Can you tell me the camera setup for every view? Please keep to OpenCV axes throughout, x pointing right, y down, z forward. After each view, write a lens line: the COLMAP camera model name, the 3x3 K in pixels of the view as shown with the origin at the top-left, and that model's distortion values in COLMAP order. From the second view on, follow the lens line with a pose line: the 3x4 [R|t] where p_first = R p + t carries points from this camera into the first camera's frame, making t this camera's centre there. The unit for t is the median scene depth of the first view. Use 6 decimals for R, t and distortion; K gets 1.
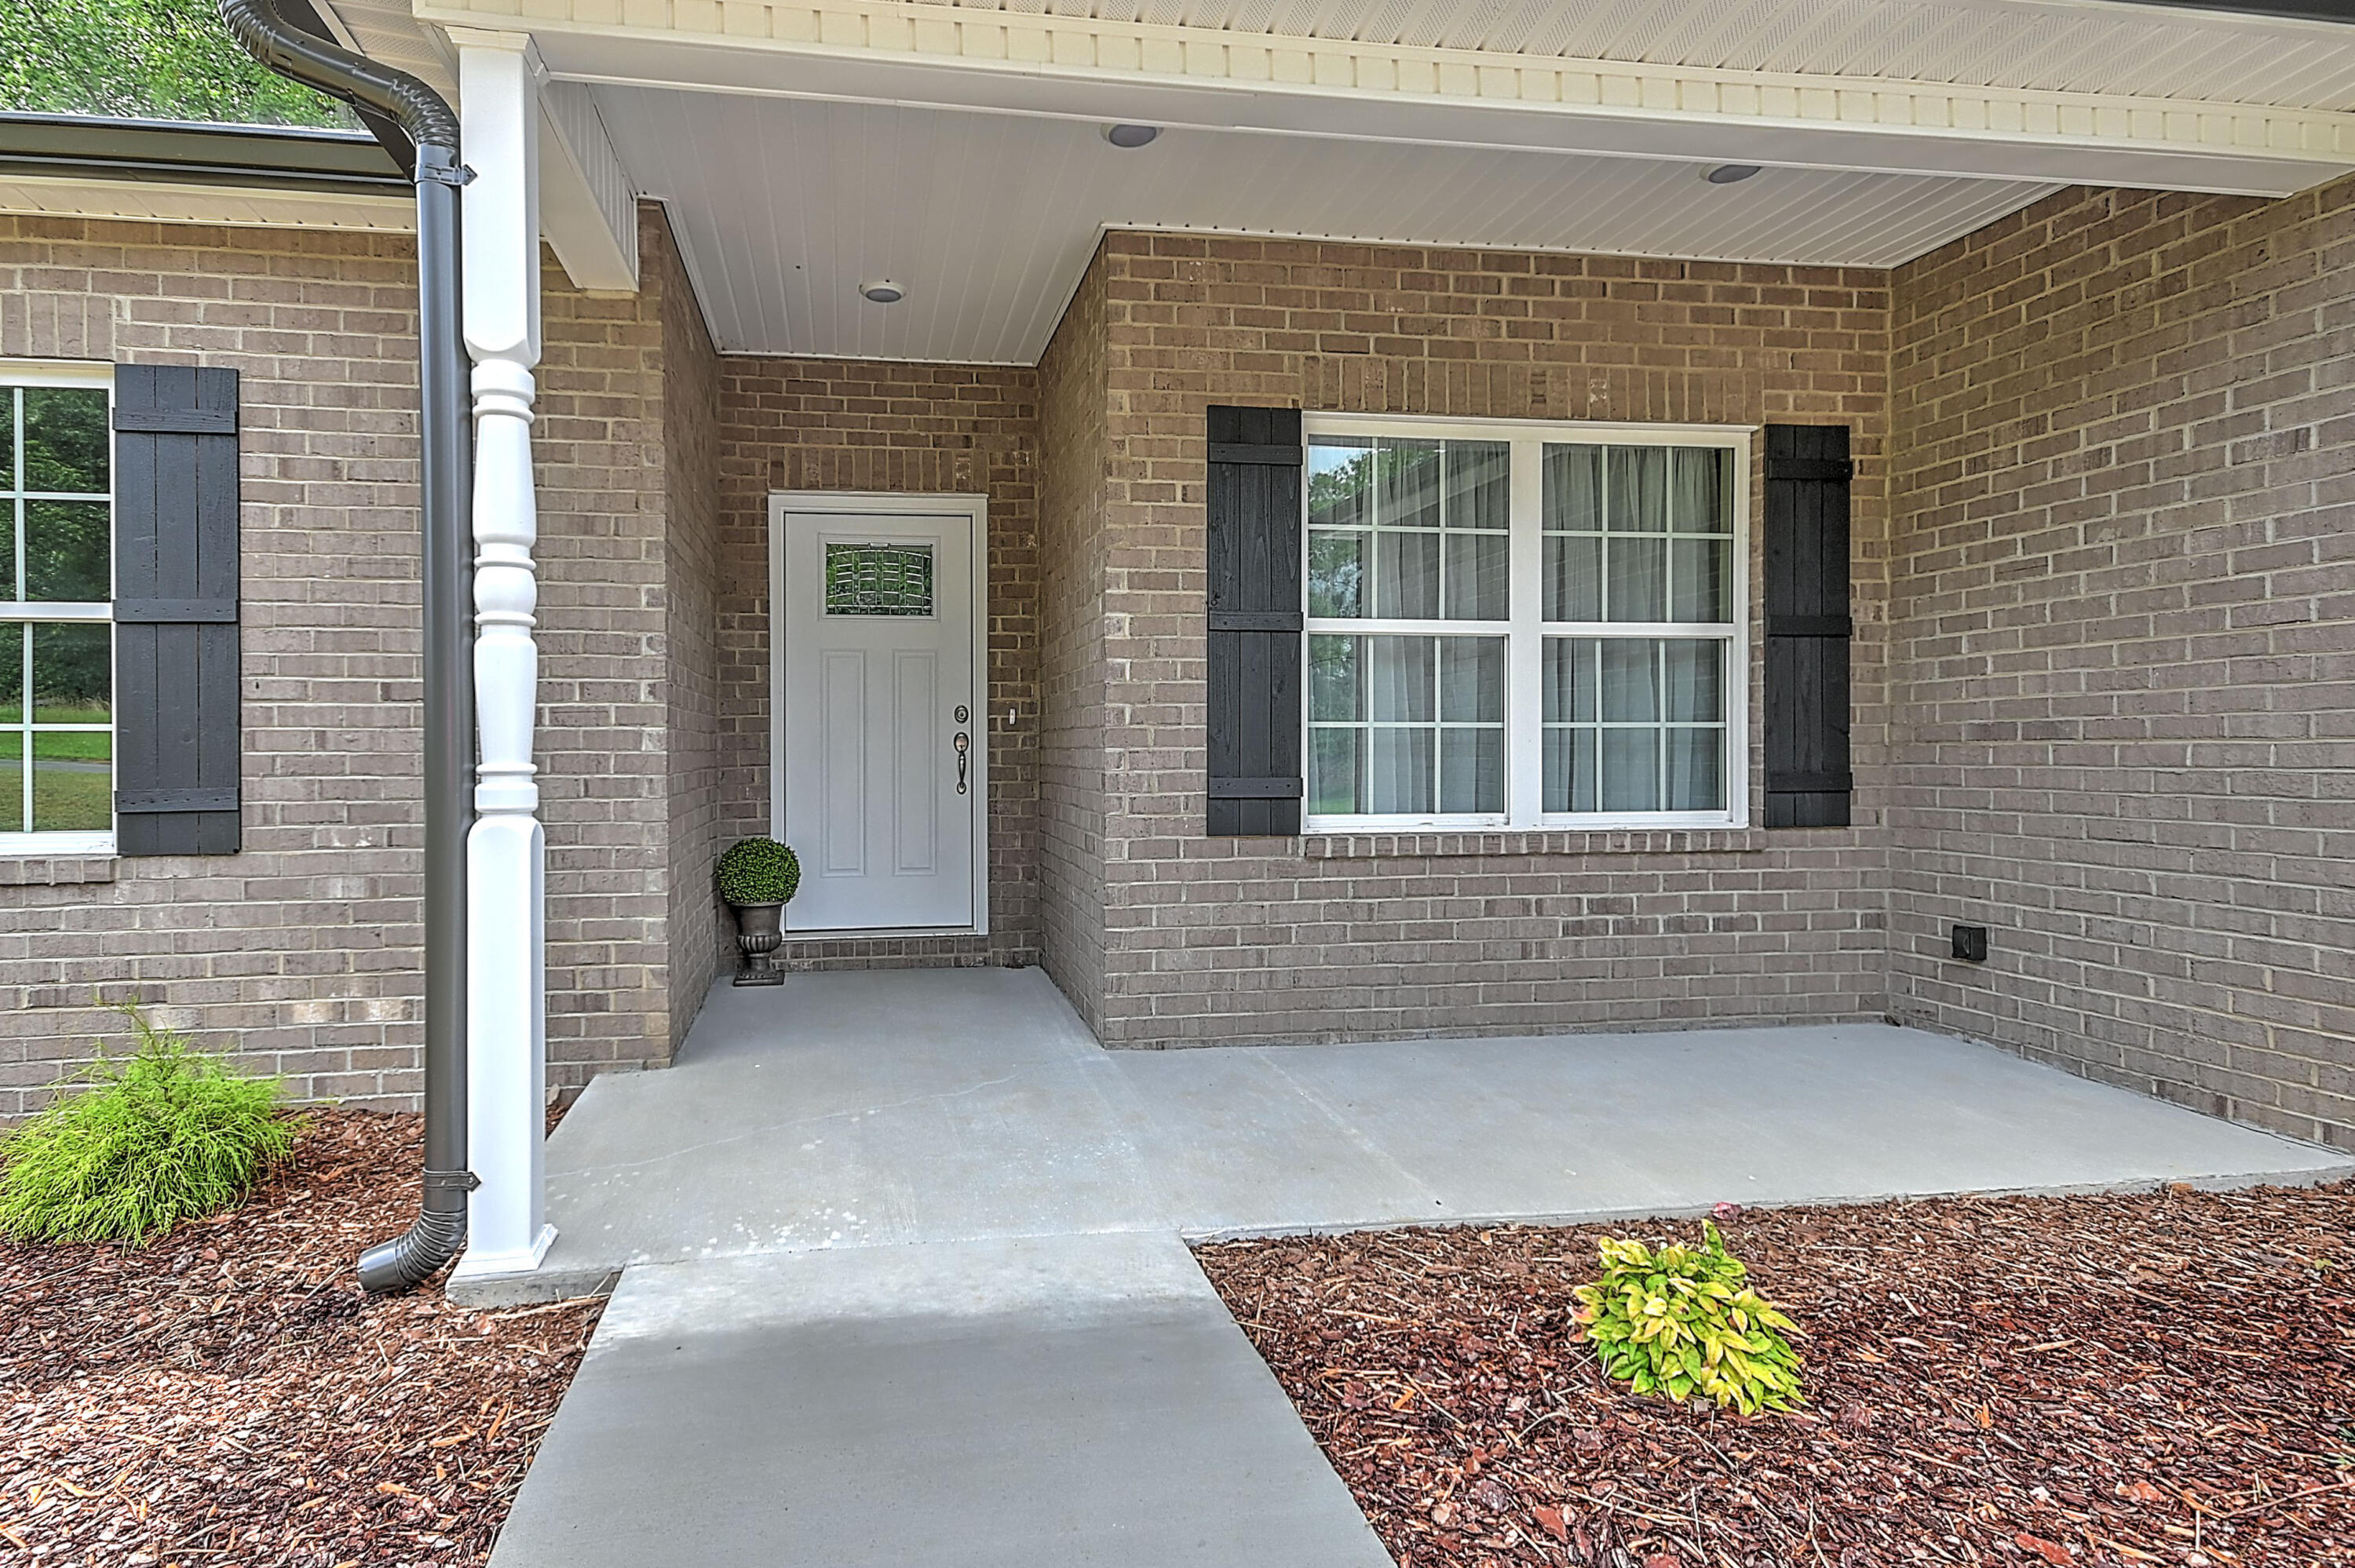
lens RADIAL K [[1578.5, 0, 1178.0], [0, 1578.5, 770.2], [0, 0, 1]] dist [0.009514, 0.001824]
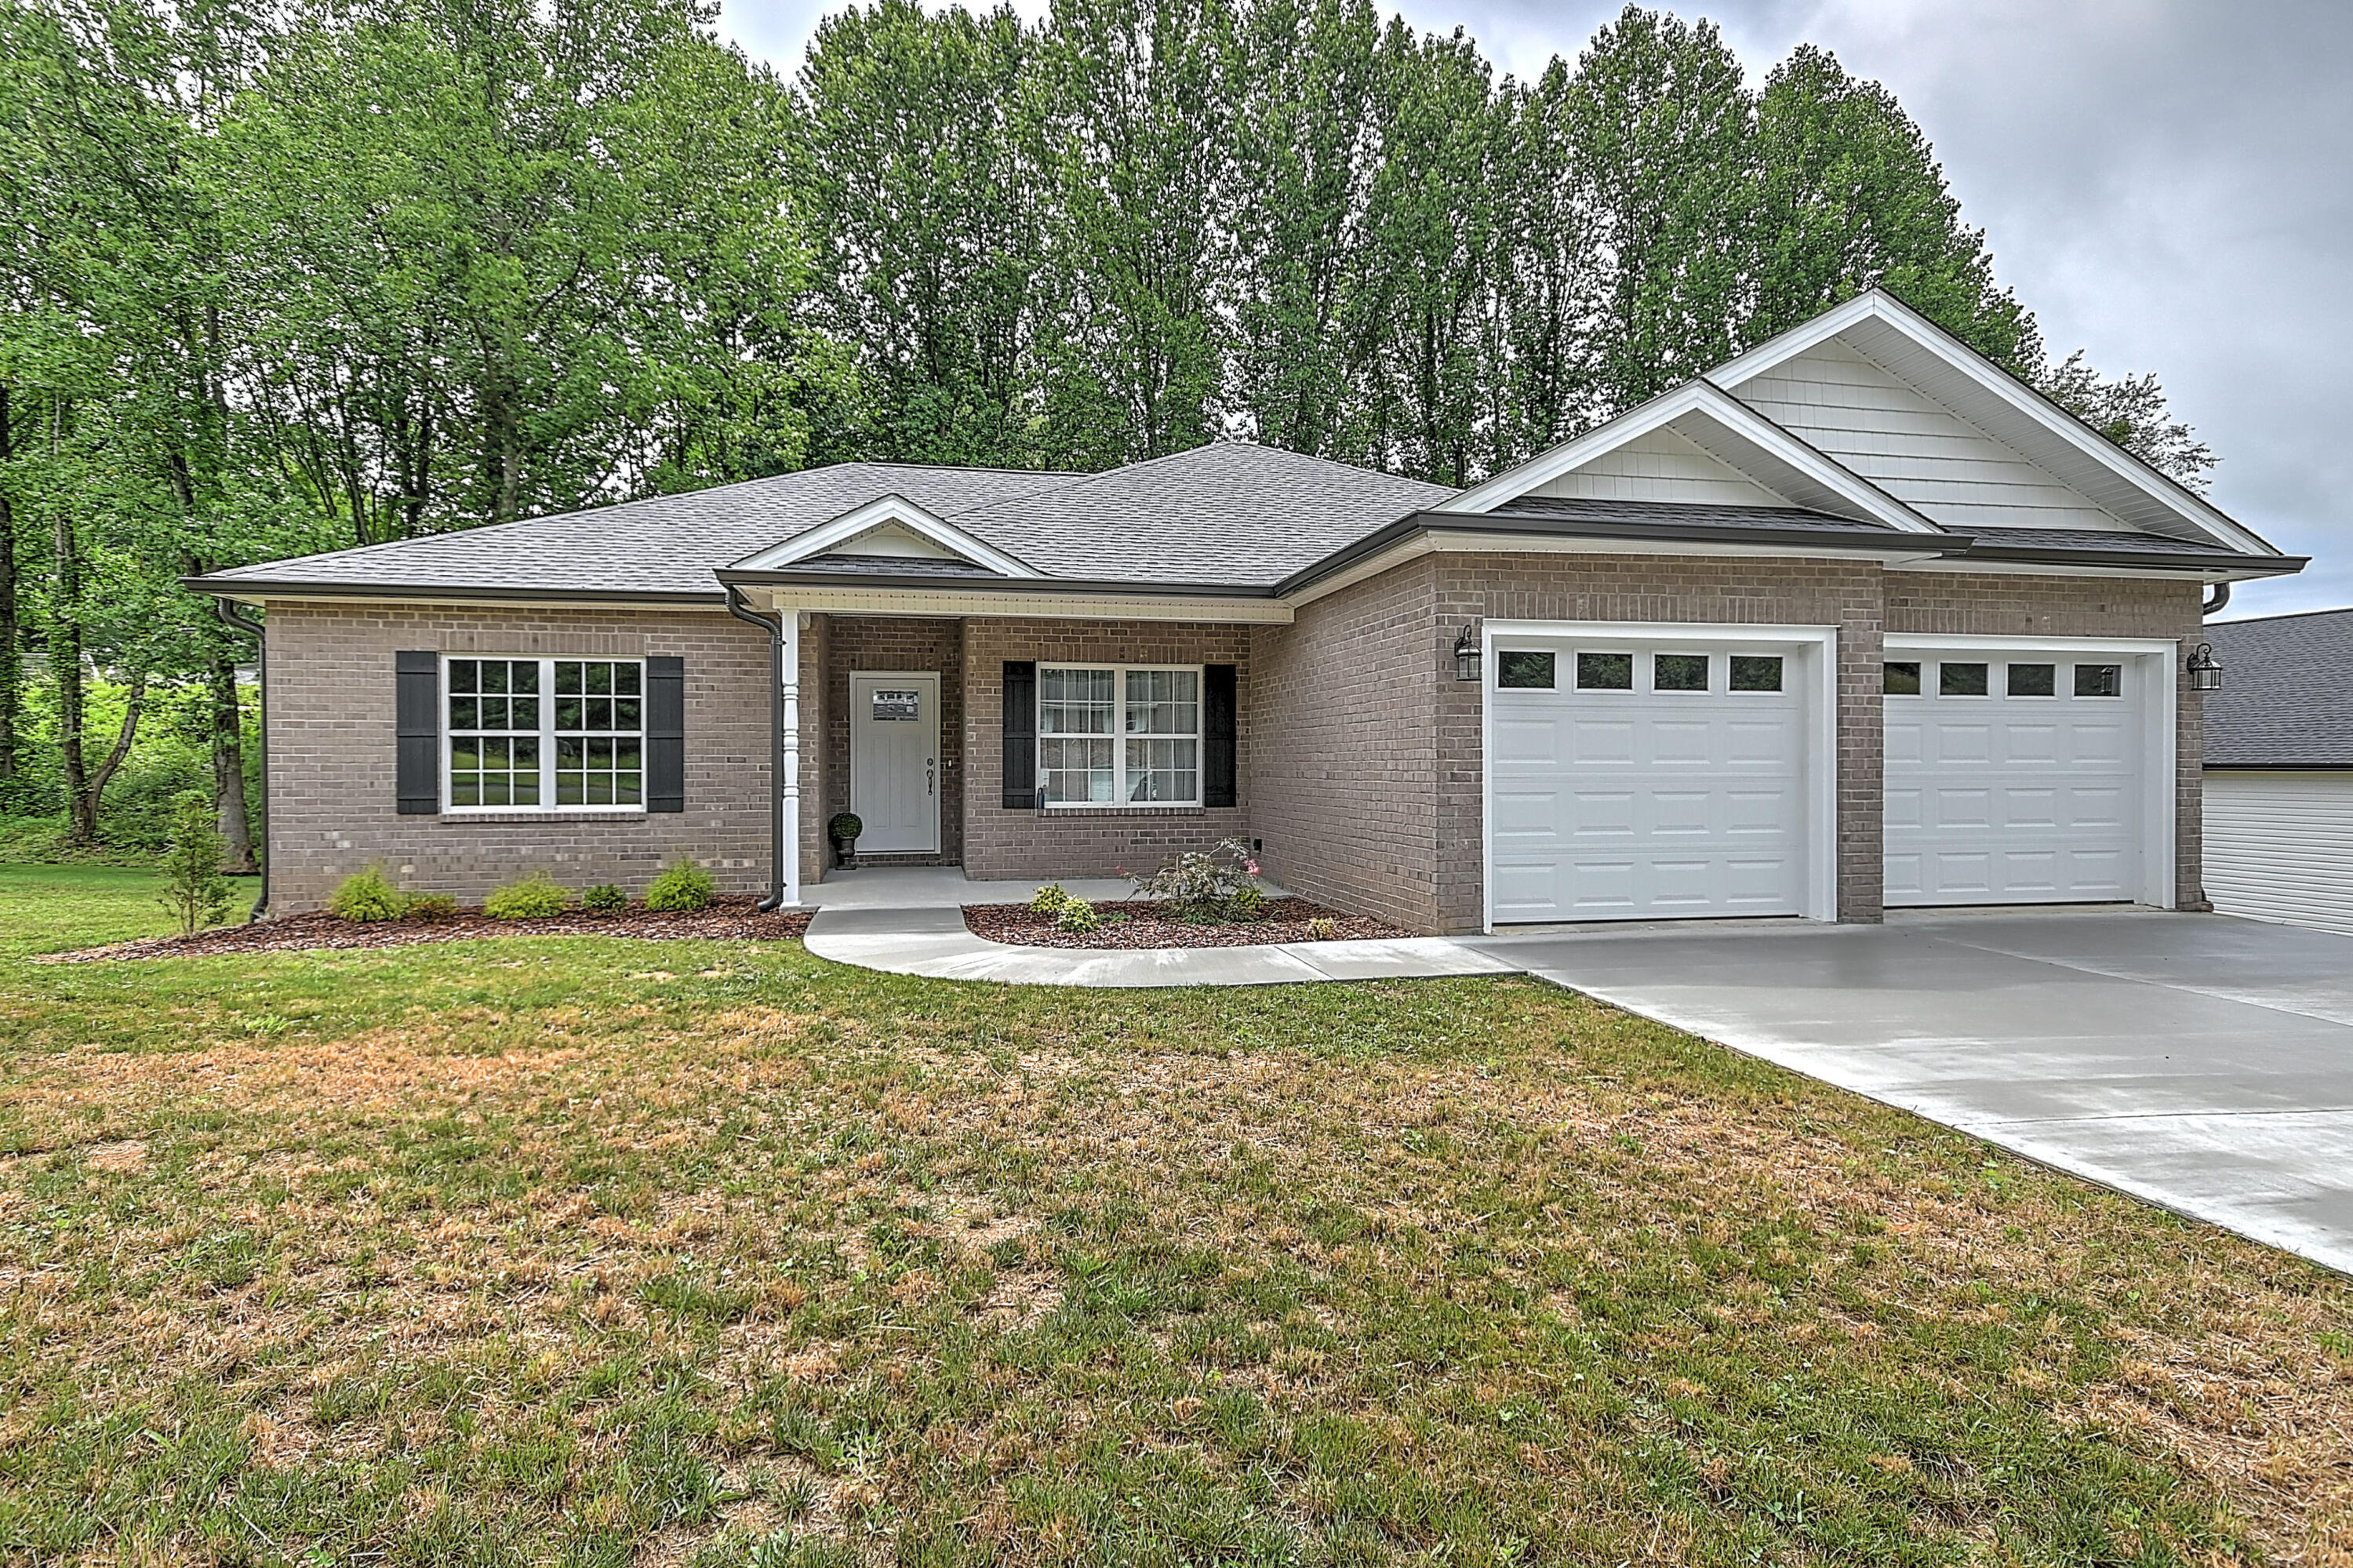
lens RADIAL K [[1231.3, 0, 1171.1], [0, 1231.3, 788.5], [0, 0, 1]] dist [-0.001706, -0.000075]
pose [[0.999915, 0.003167, 0.012648, 0.302313], [-0.003217, 0.999987, 0.003967, -0.005256], [-0.012635, -0.004008, 0.999912, -1.286201]]
